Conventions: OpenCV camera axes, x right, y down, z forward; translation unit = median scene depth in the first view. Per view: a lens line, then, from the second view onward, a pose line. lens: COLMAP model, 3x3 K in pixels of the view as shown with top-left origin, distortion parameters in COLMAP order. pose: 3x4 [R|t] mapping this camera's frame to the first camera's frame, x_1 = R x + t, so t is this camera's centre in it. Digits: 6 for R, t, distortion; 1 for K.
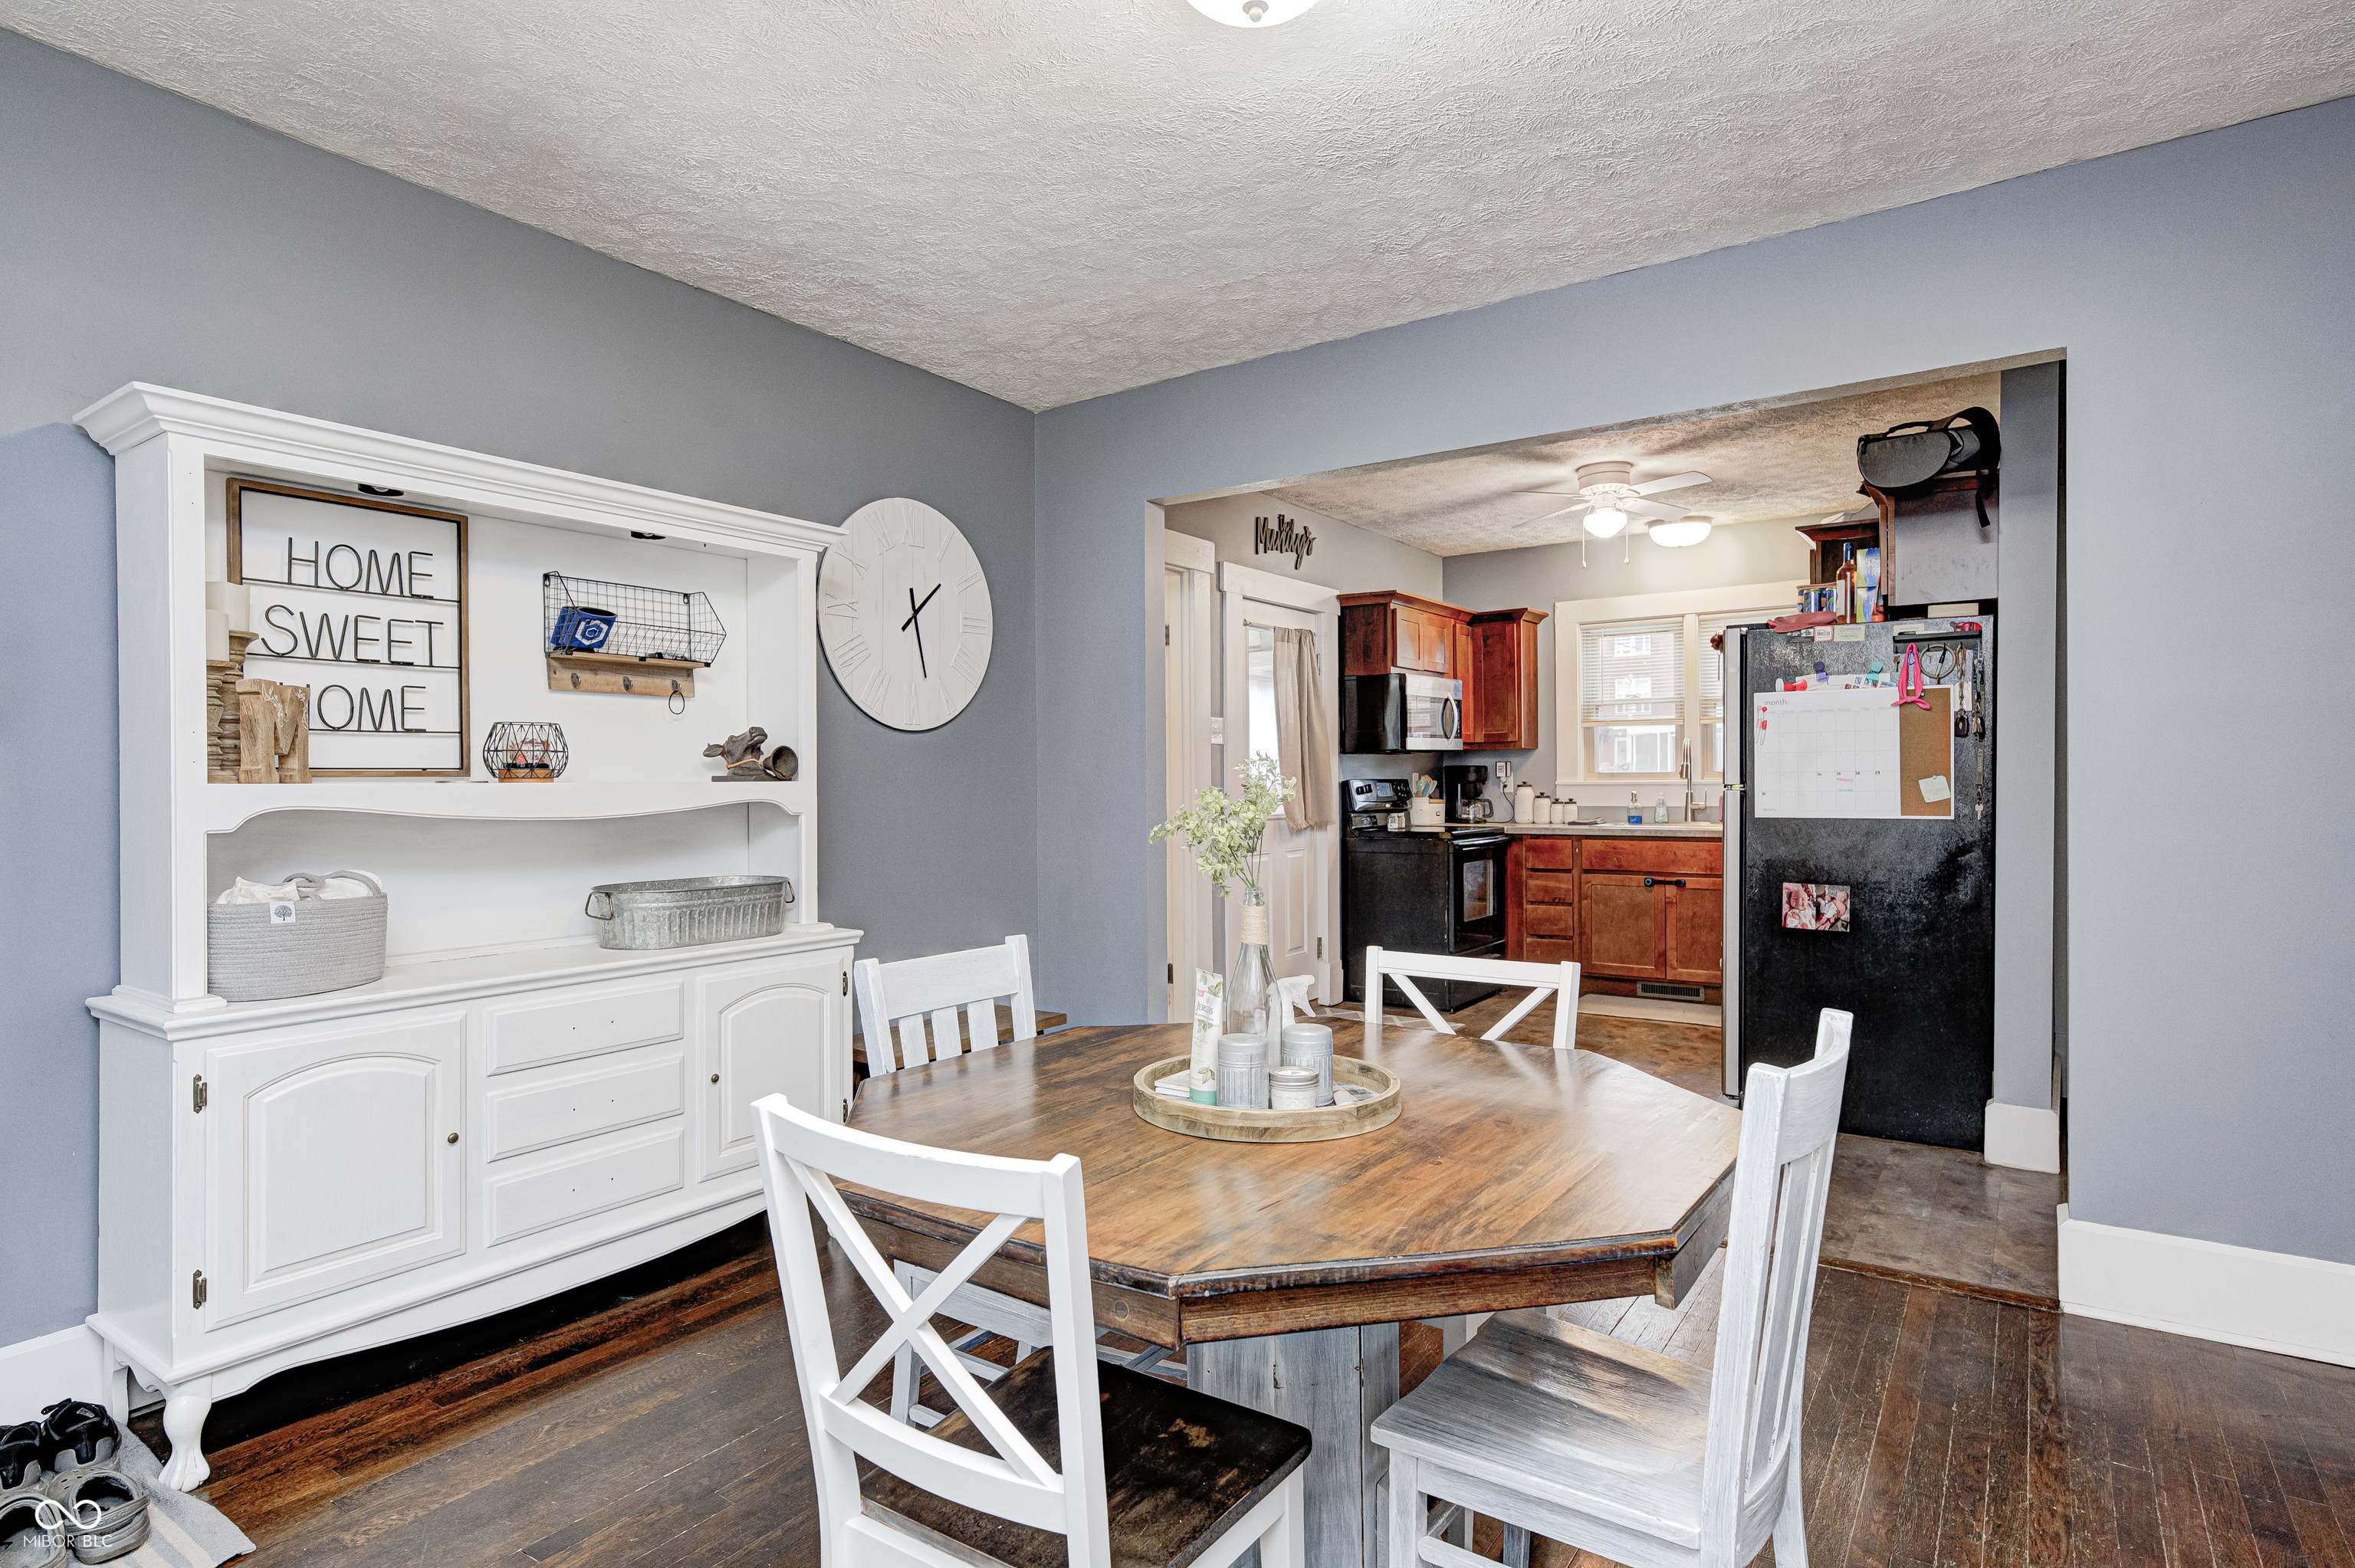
lens RADIAL K [[1249.1, 0, 1178.3], [0, 1249.1, 780.3], [0, 0, 1]] dist [-0.001746, 0.000215]
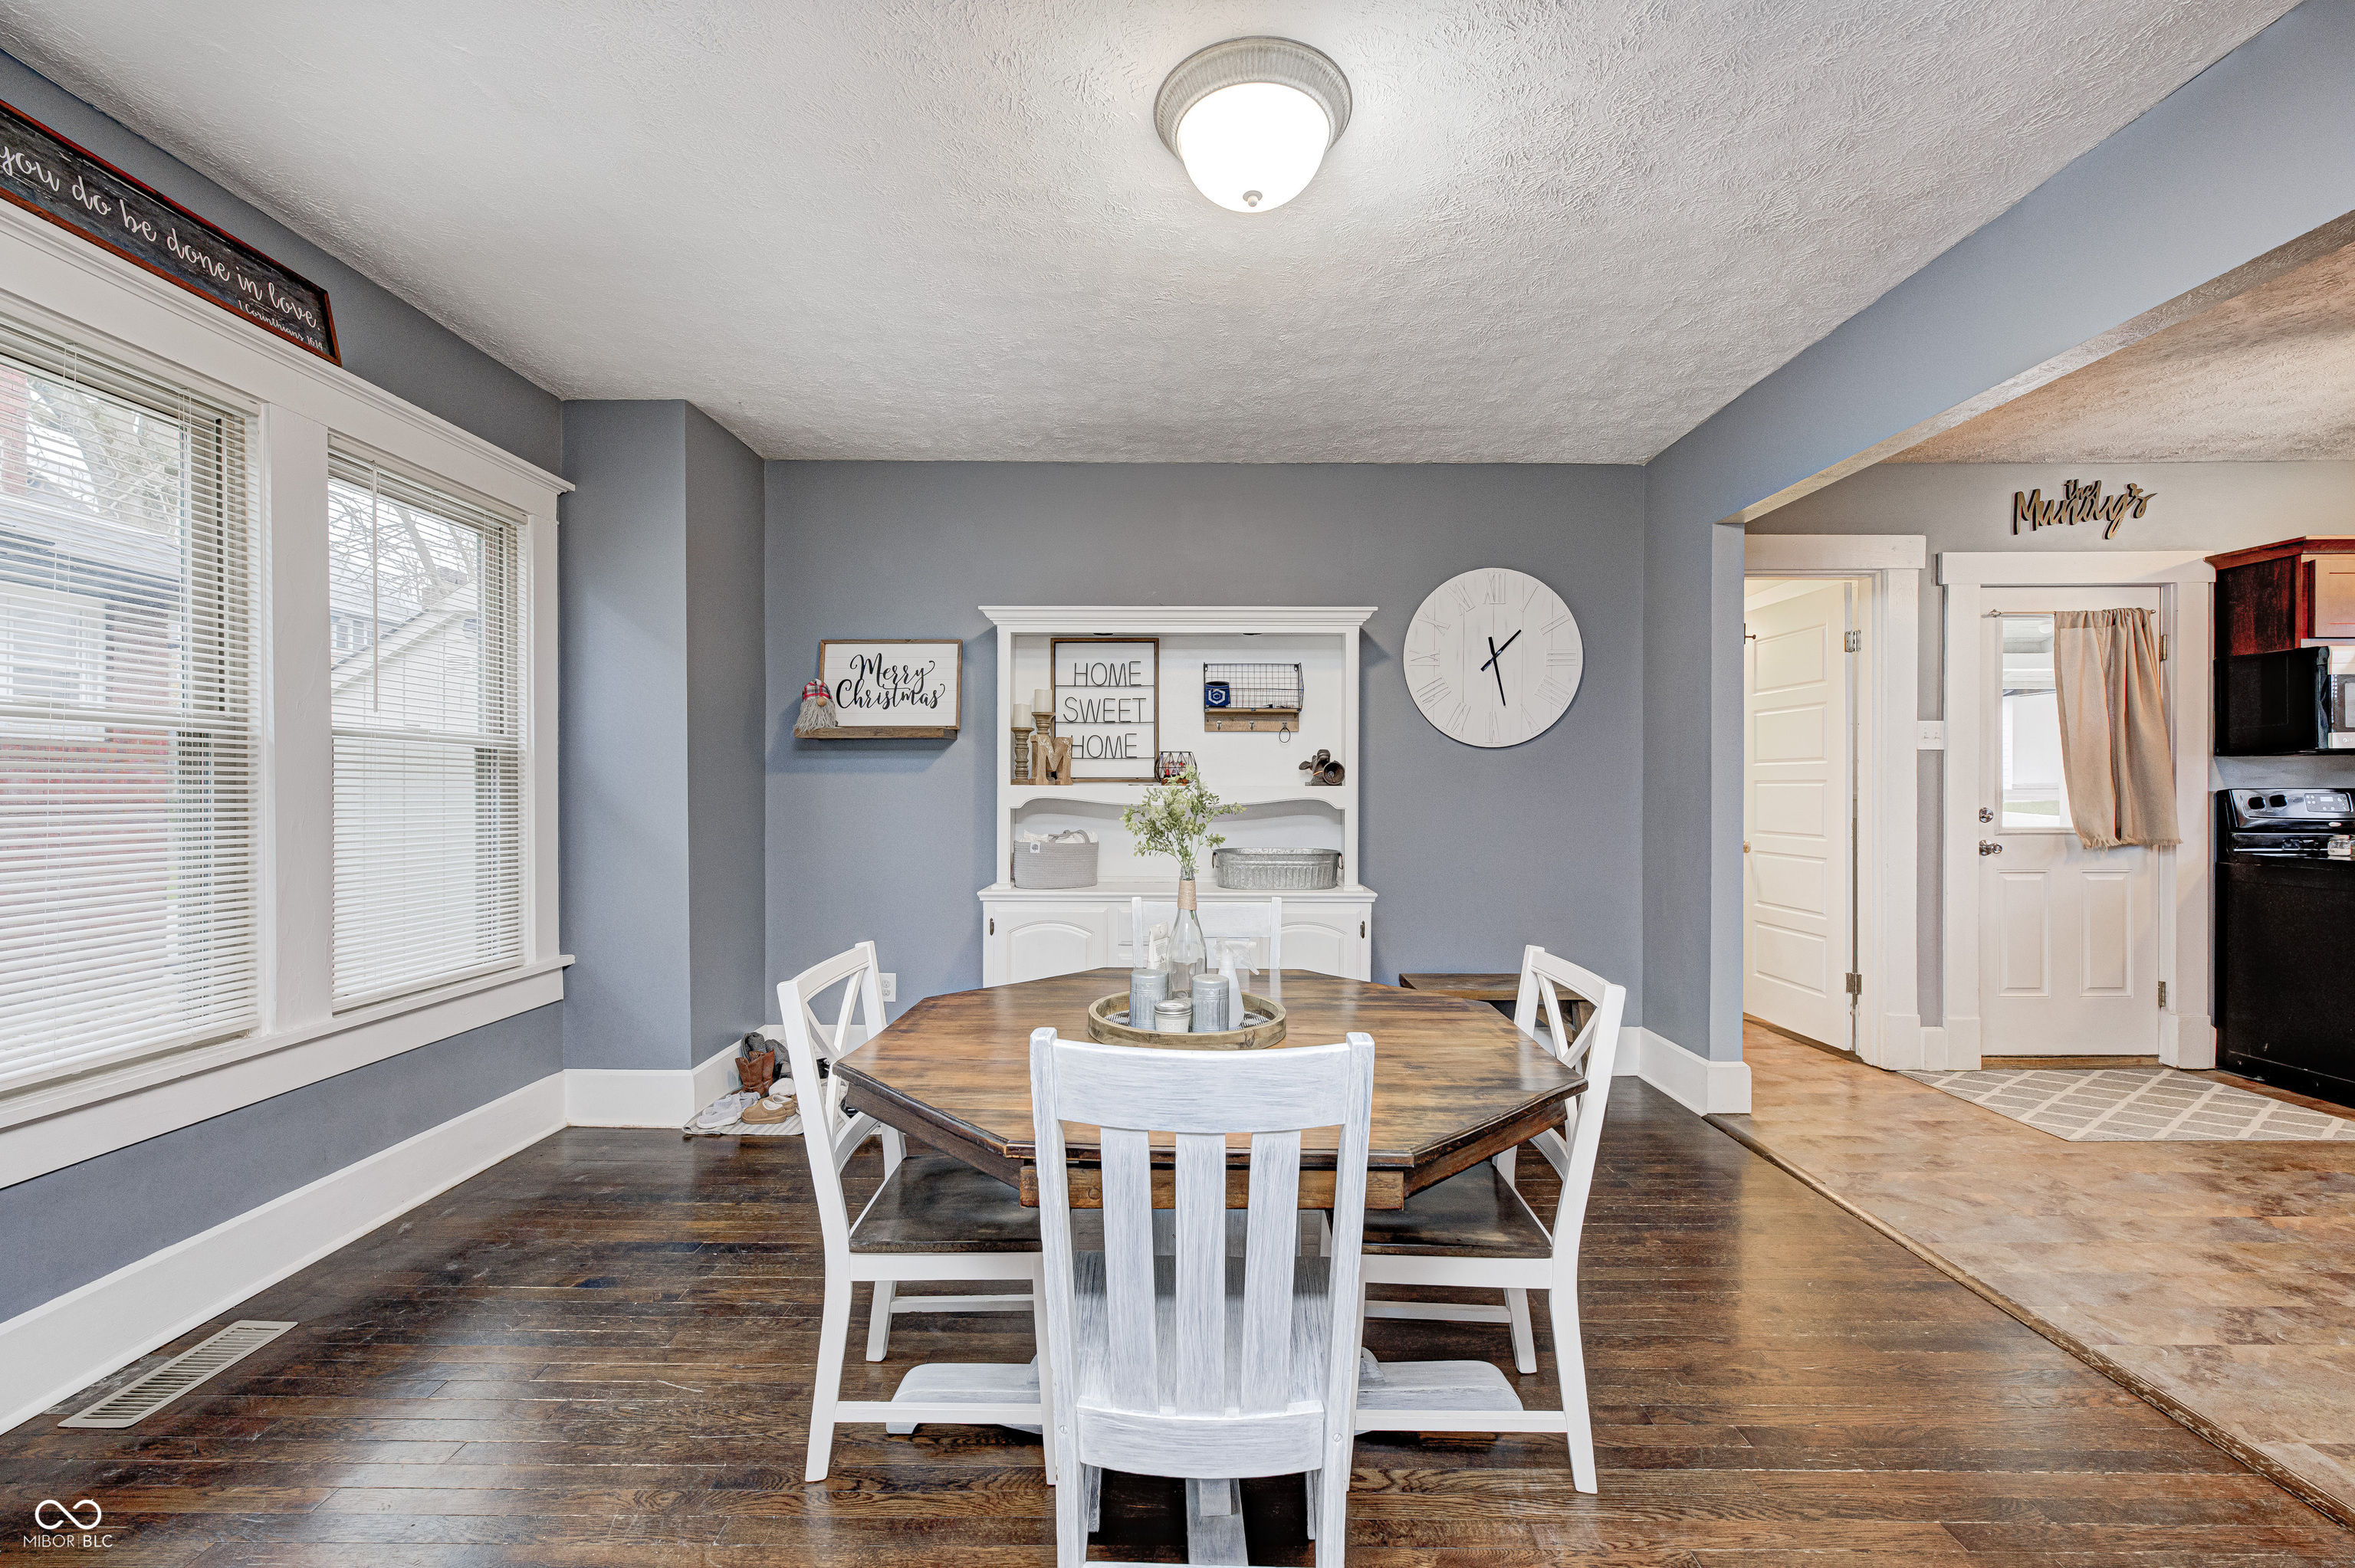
lens RADIAL K [[917.4, 0, 1174.2], [0, 917.4, 787.8], [0, 0, 1]] dist [0.003480, 0.000406]
pose [[0.560013, 0.007549, -0.828449, 0.371914], [-0.005444, 0.999970, 0.005432, -0.001416], [0.828466, 0.001468, 0.560038, 0.187398]]
